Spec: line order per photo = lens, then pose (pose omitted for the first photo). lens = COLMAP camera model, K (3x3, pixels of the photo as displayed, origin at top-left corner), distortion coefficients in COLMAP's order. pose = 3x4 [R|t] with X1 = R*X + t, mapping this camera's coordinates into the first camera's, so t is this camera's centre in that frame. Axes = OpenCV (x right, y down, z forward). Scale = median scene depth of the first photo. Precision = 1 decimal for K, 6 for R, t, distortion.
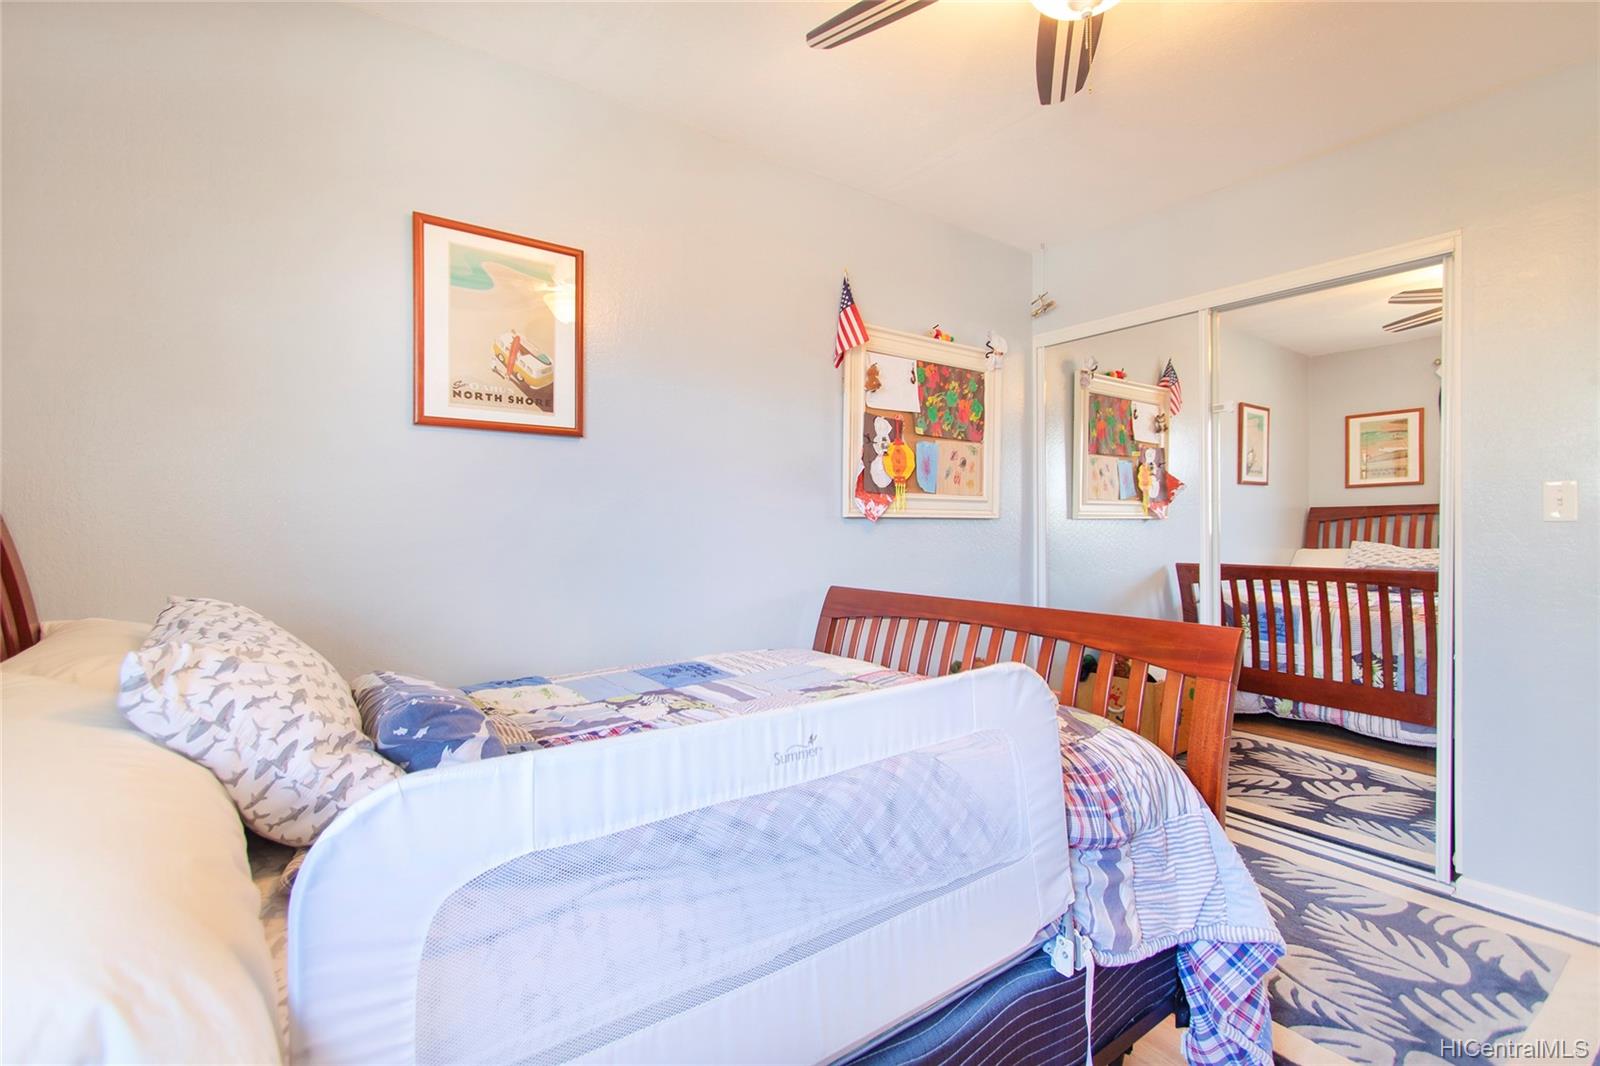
lens RADIAL K [[723.8, 0, 800.2], [0, 723.8, 528.8], [0, 0, 1]] dist [0.010224, -0.003908]
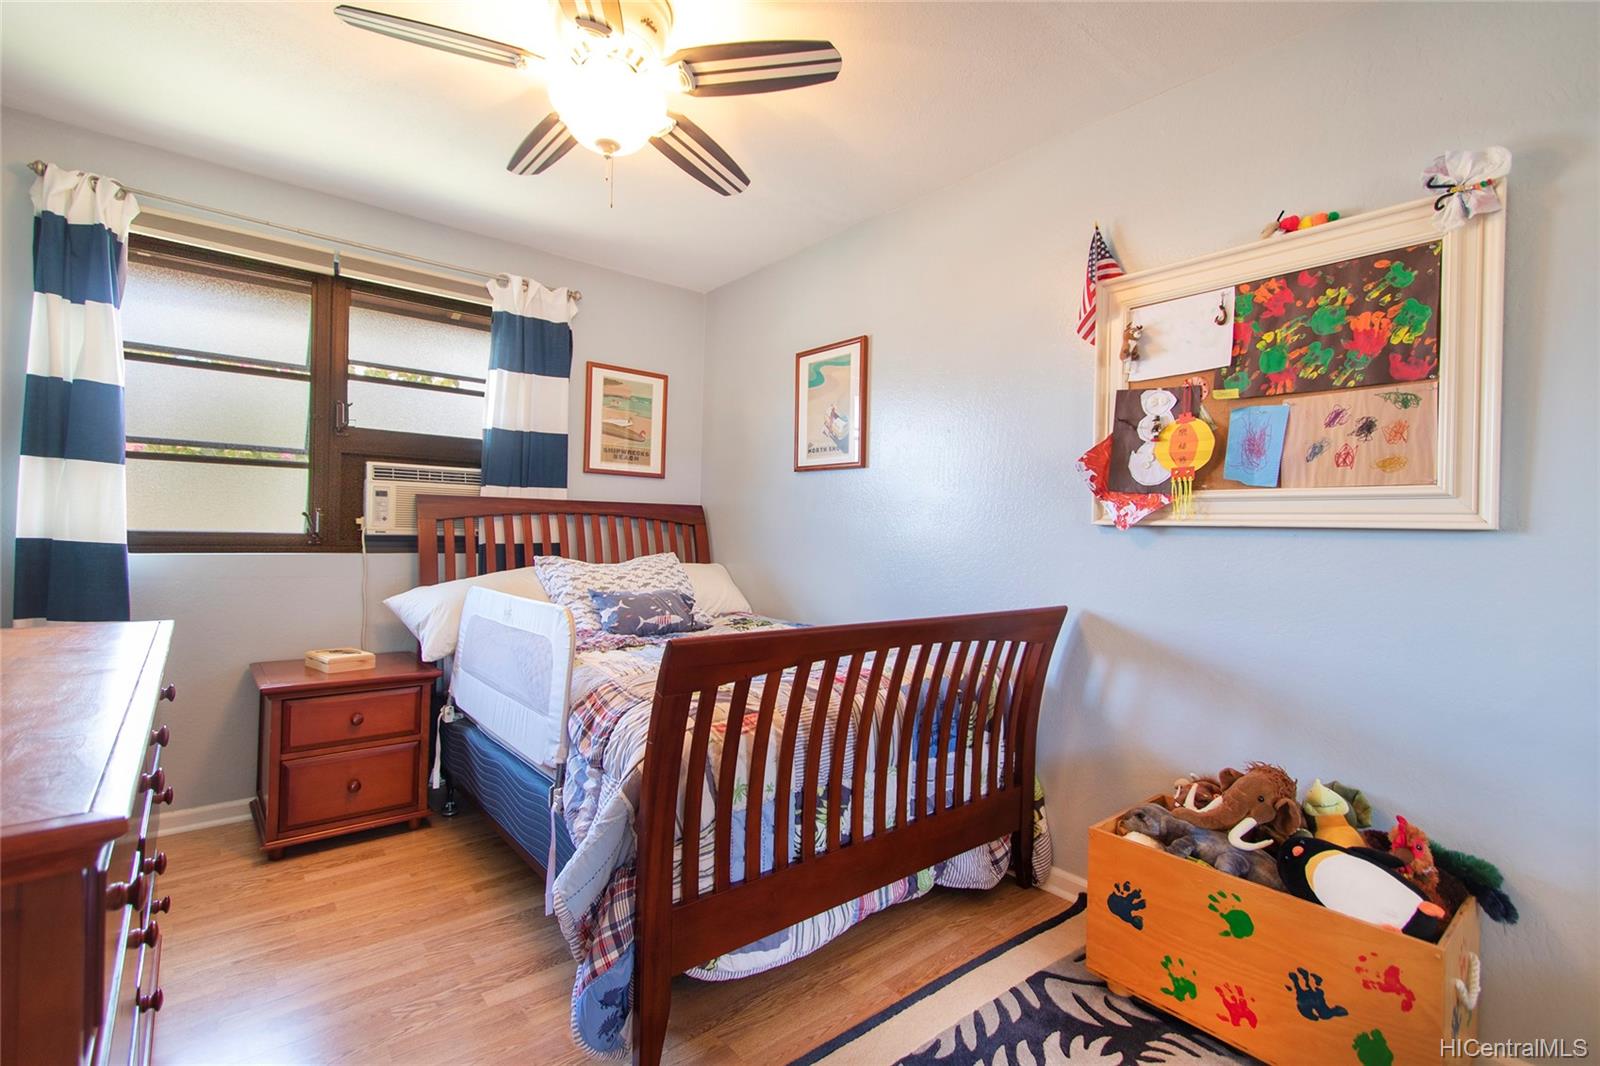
lens RADIAL K [[723.8, 0, 799.8], [0, 723.8, 529.9], [0, 0, 1]] dist [0.010224, -0.003908]
pose [[0.063599, 0.002234, -0.997973, 0.796851], [-0.028981, 0.999580, 0.000391, -0.001586], [0.997555, 0.028897, 0.063637, 0.577868]]
